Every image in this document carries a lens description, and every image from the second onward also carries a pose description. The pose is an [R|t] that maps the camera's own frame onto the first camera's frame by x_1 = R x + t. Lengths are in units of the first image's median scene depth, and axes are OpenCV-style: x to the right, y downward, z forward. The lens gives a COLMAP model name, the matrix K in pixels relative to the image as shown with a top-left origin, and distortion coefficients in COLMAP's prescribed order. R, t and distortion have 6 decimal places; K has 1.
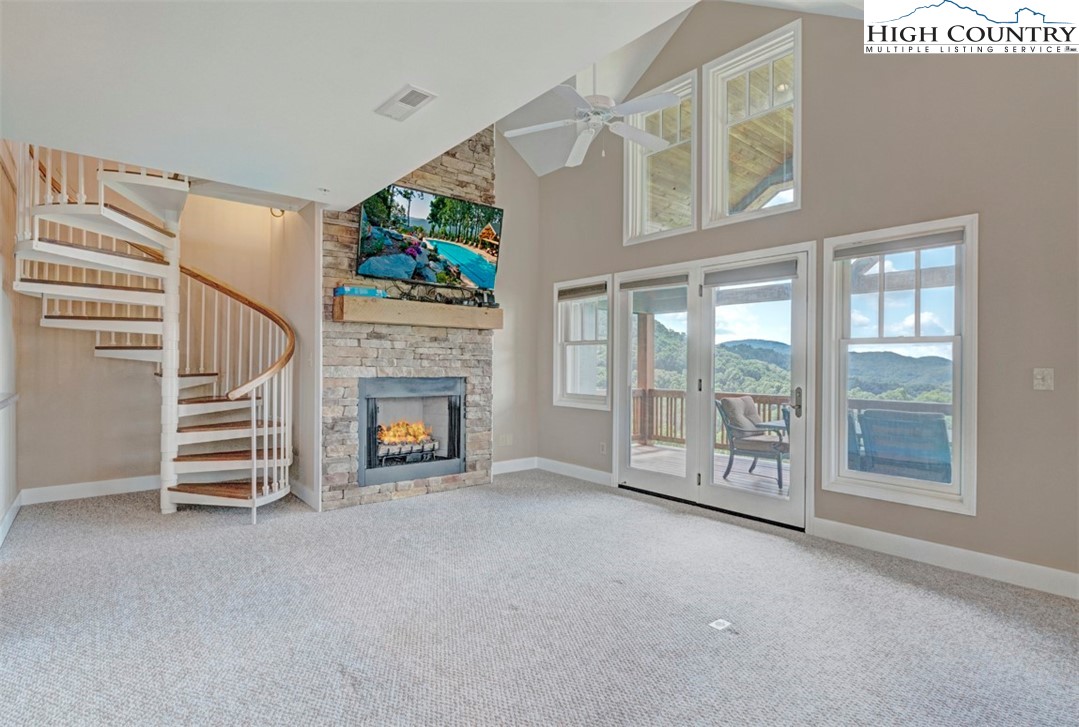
lens RADIAL K [[508.8, 0, 534.0], [0, 508.8, 357.1], [0, 0, 1]] dist [-0.016694, 0.002165]
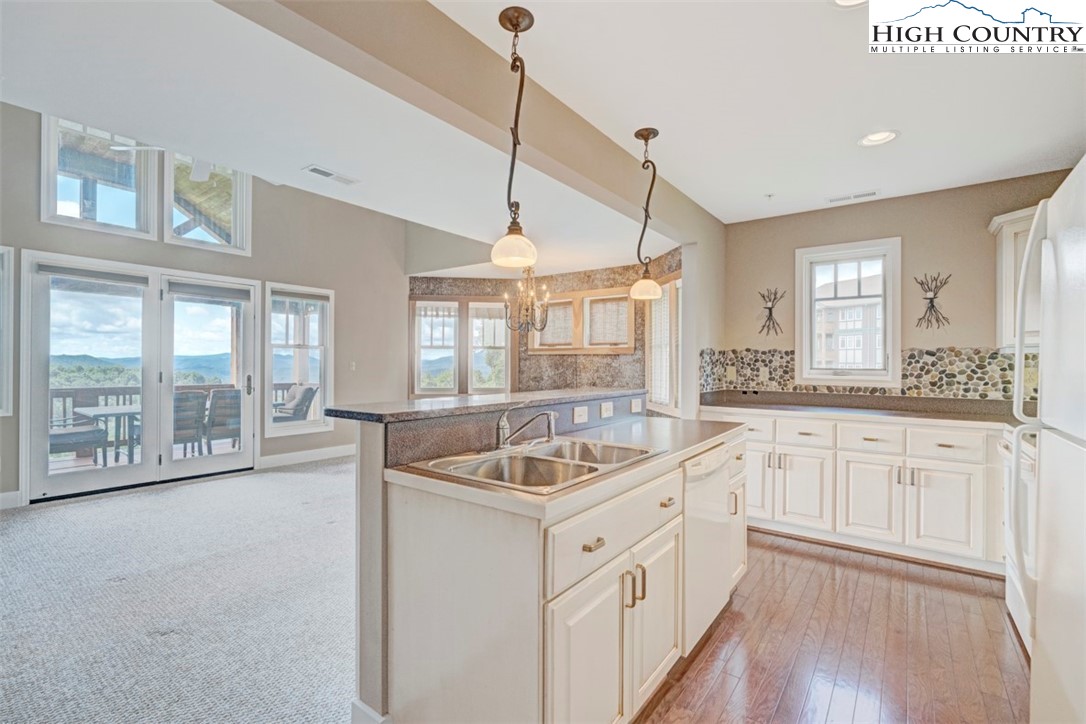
lens RADIAL K [[488.9, 0, 534.6], [0, 488.9, 368.8], [0, 0, 1]] dist [-0.012873, 0.005752]
pose [[-0.222797, -0.023858, 0.974573, -0.899872], [-0.028393, 0.999435, 0.017976, -0.008487], [-0.974451, -0.023666, -0.223348, 0.413999]]
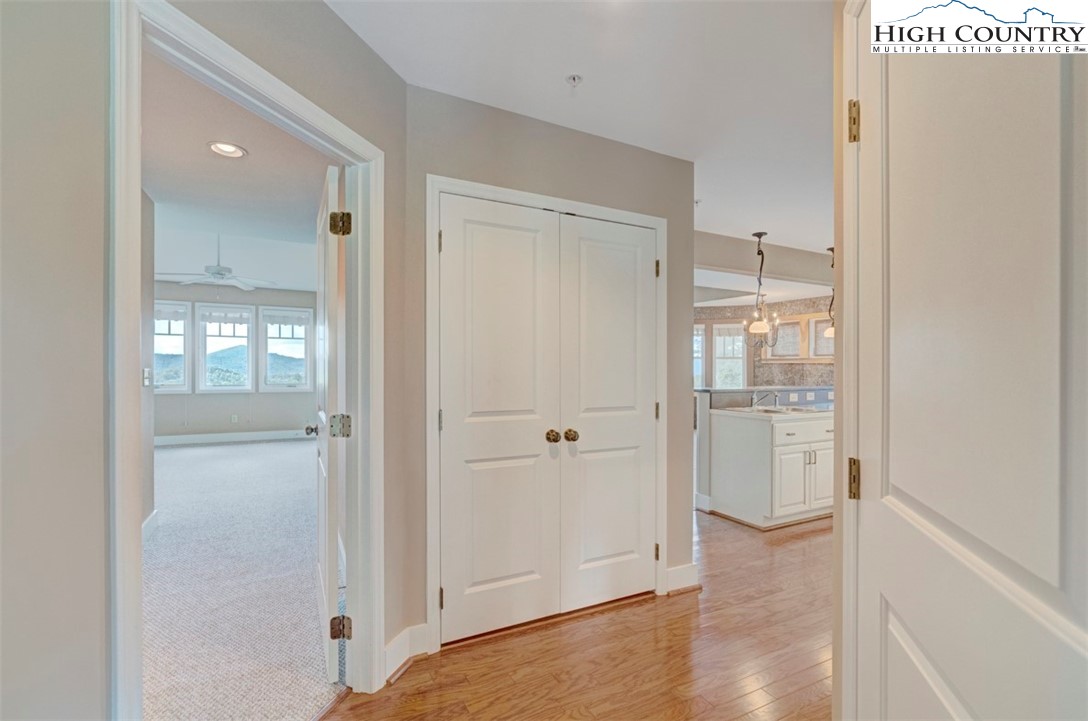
lens RADIAL K [[489.8, 0, 533.2], [0, 489.8, 363.0], [0, 0, 1]] dist [-0.012873, 0.005752]
pose [[0.218368, -0.002980, 0.975862, -1.576195], [-0.025558, 0.999635, 0.008772, -0.020592], [-0.975532, -0.026856, 0.218212, 0.573203]]
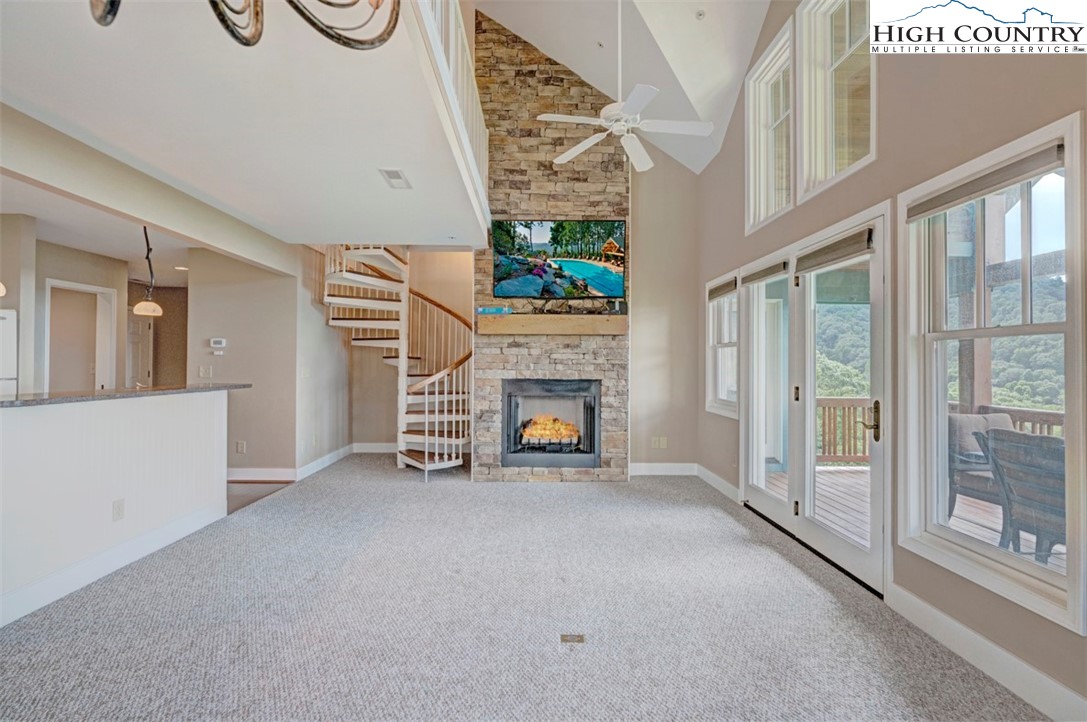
lens RADIAL K [[489.3, 0, 544.0], [0, 489.3, 356.0], [0, 0, 1]] dist [-0.012873, 0.005752]
pose [[0.785376, -0.014763, -0.618844, 0.478722], [0.010700, 0.999890, -0.010274, -0.002445], [0.618927, 0.001447, 0.785447, 0.119744]]
